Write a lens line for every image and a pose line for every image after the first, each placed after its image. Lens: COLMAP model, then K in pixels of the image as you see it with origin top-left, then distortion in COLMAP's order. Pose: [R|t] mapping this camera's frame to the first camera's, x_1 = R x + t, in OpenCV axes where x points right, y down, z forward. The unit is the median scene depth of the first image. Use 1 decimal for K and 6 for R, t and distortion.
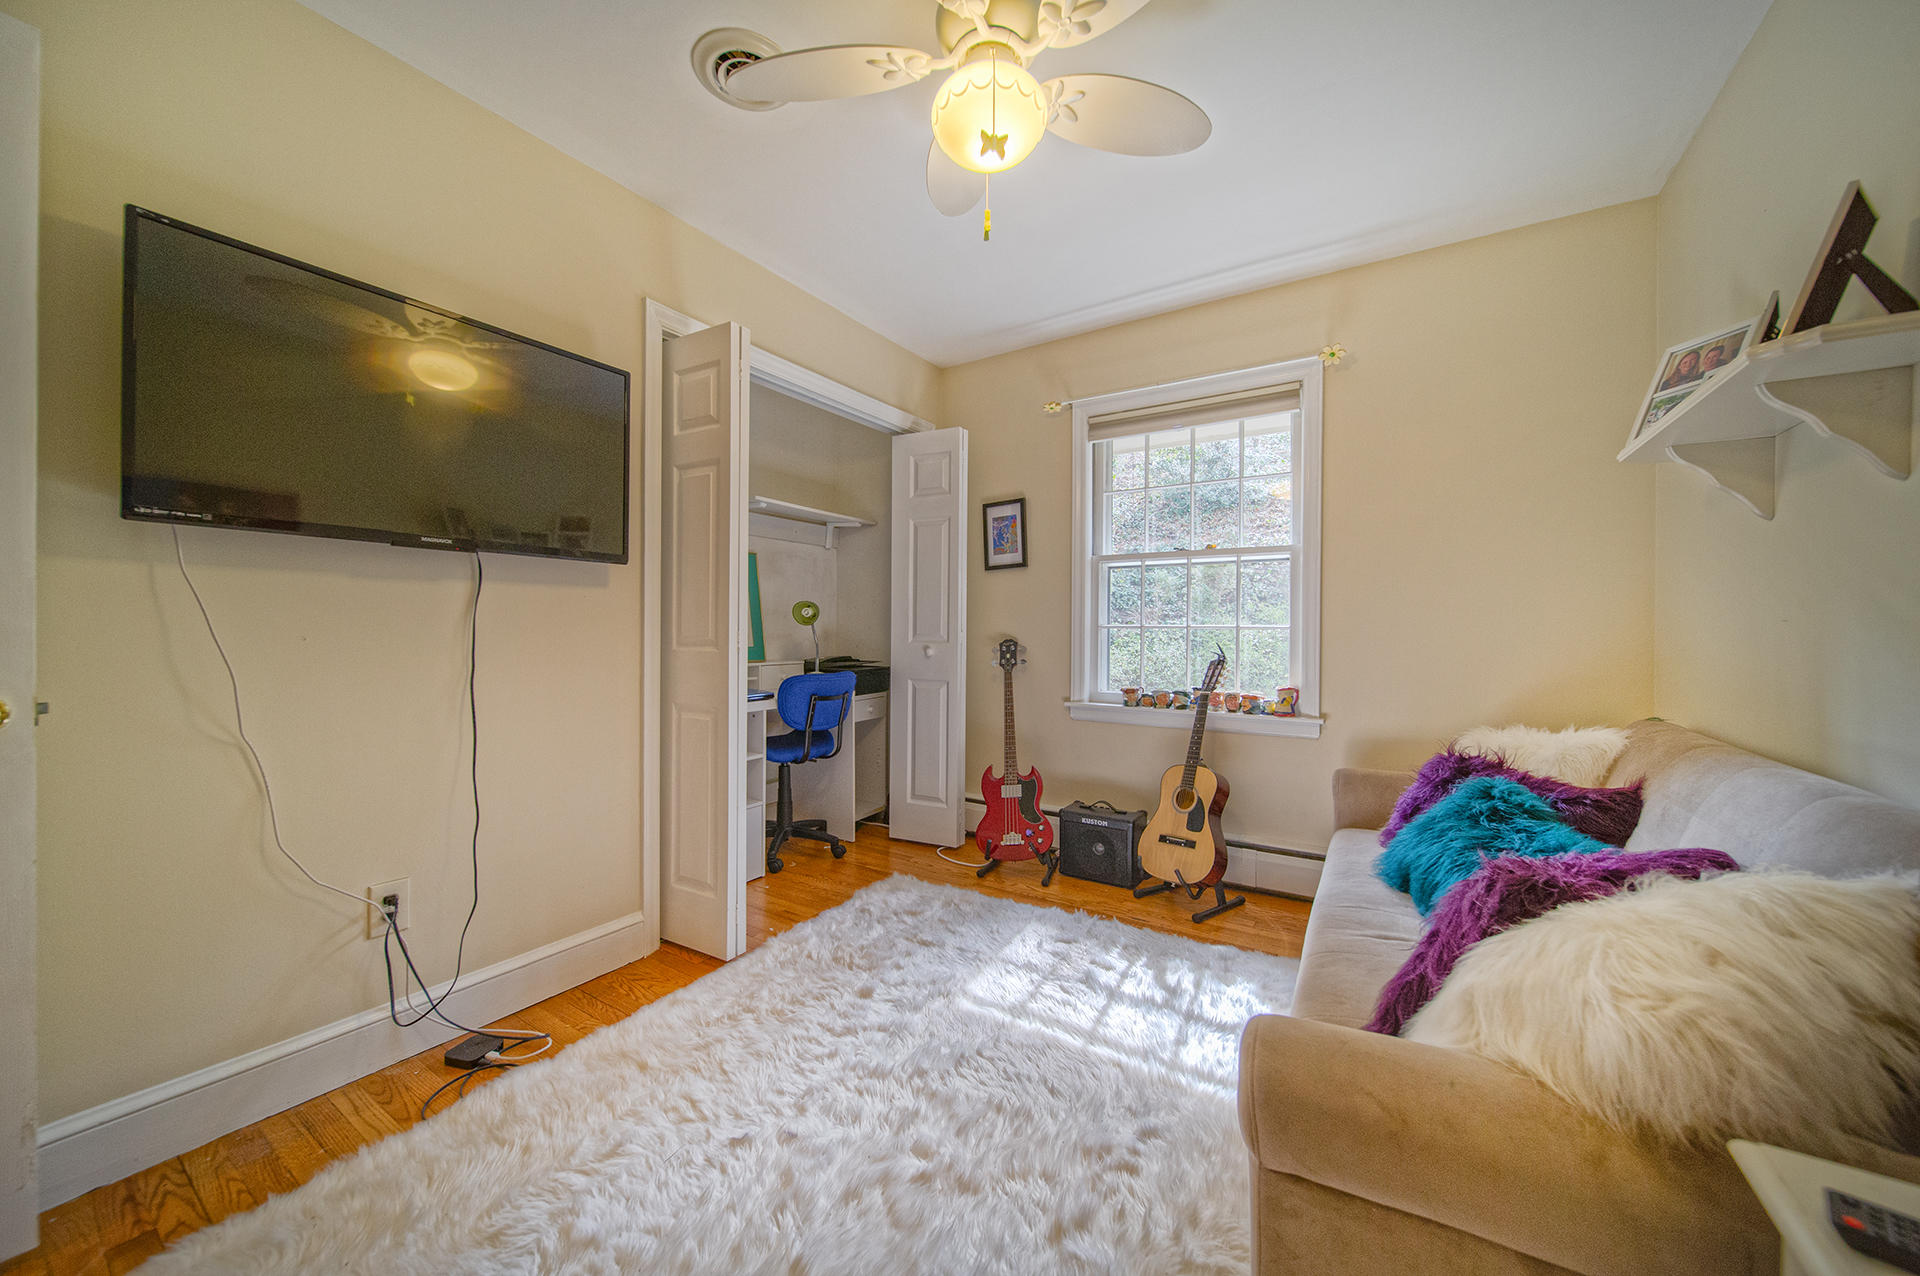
lens RADIAL K [[685.4, 0, 949.9], [0, 685.4, 634.5], [0, 0, 1]] dist [-0.000331, -0.001167]
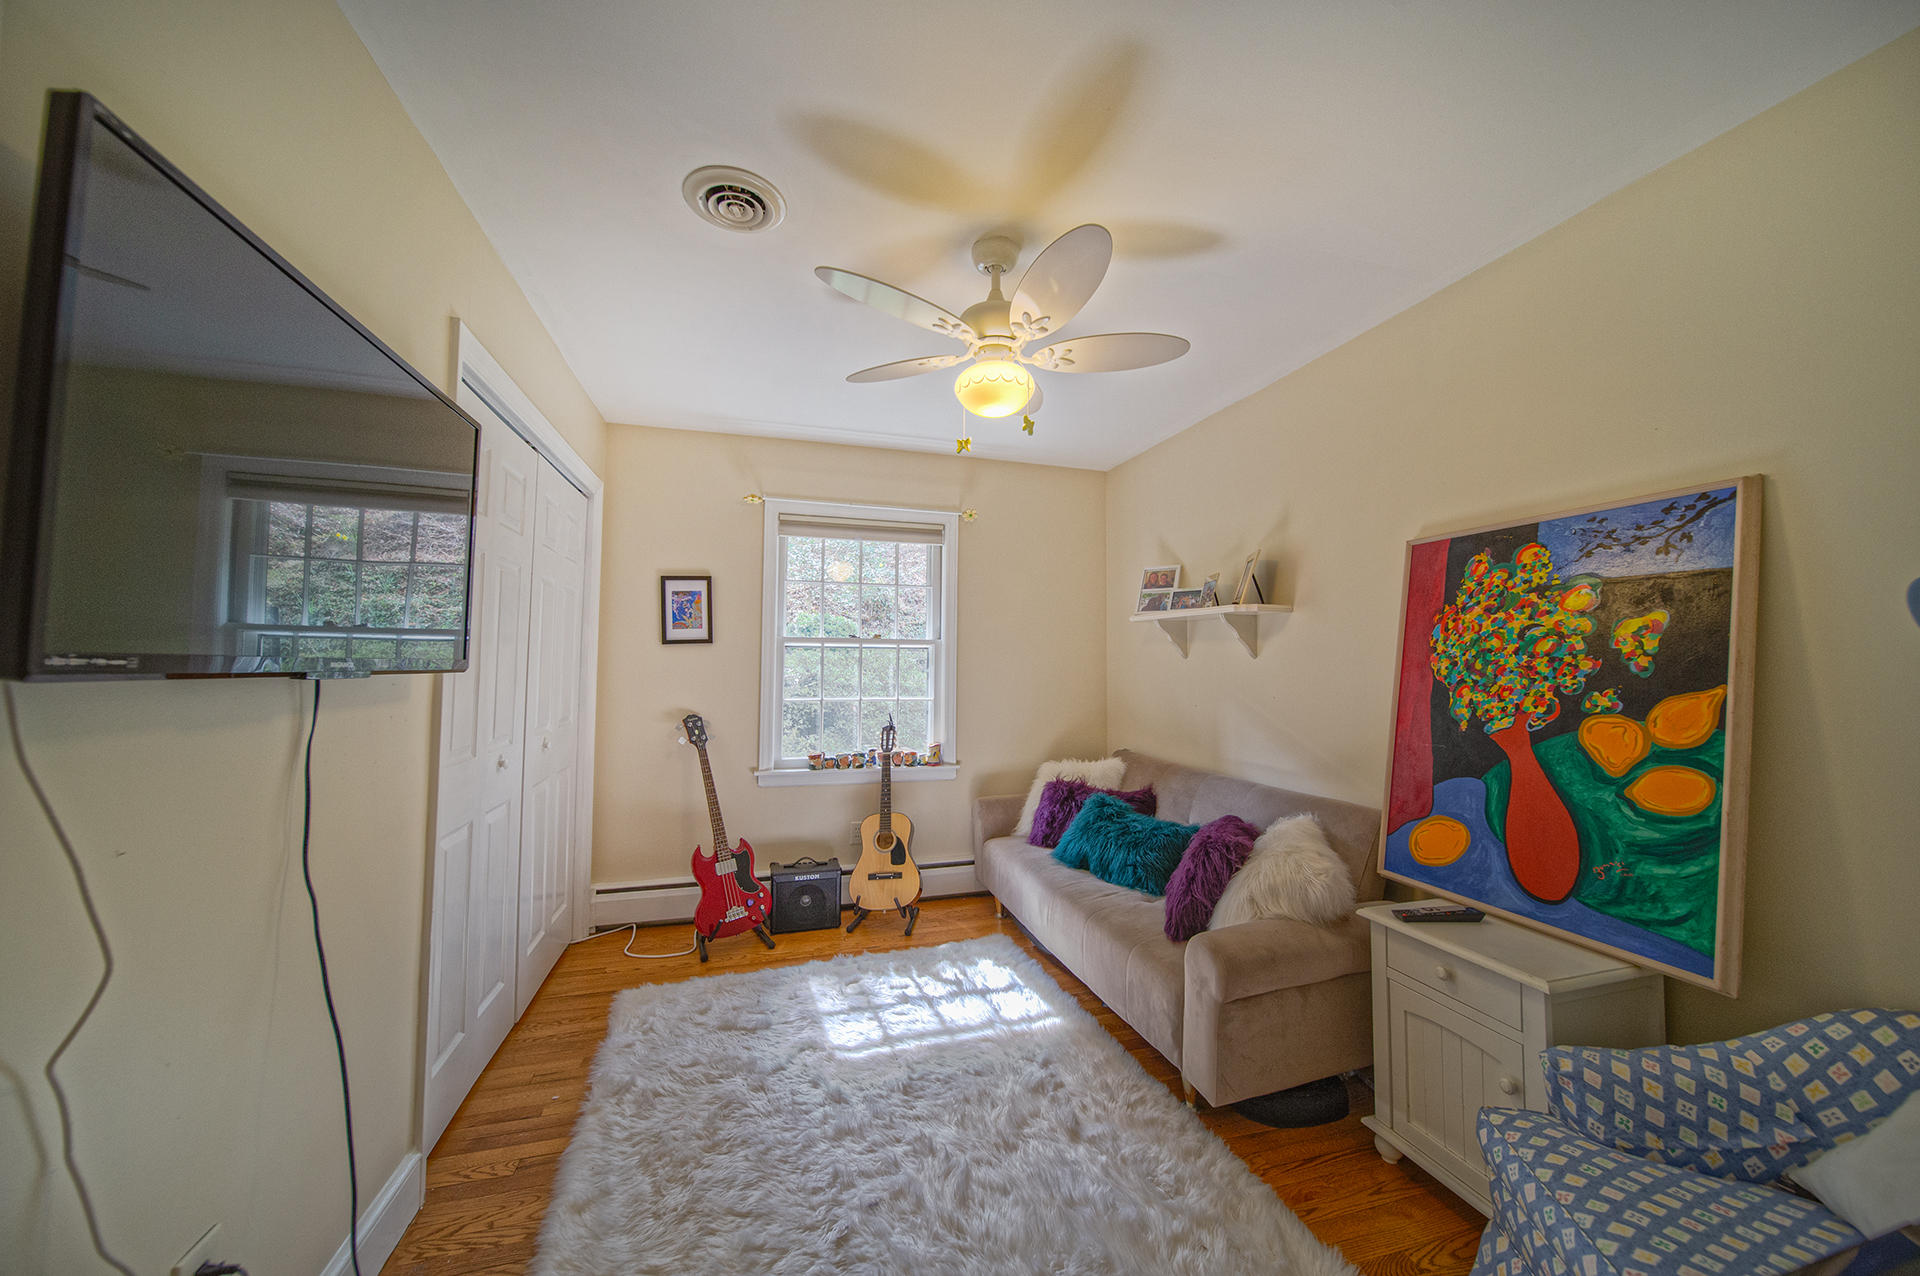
lens RADIAL K [[685.4, 0, 951.0], [0, 685.4, 636.9], [0, 0, 1]] dist [-0.000331, -0.001167]
pose [[0.644897, 0.030945, 0.763643, -0.540635], [0.000052, 0.999178, -0.040534, -0.081731], [-0.764270, 0.026180, 0.644365, 0.080430]]
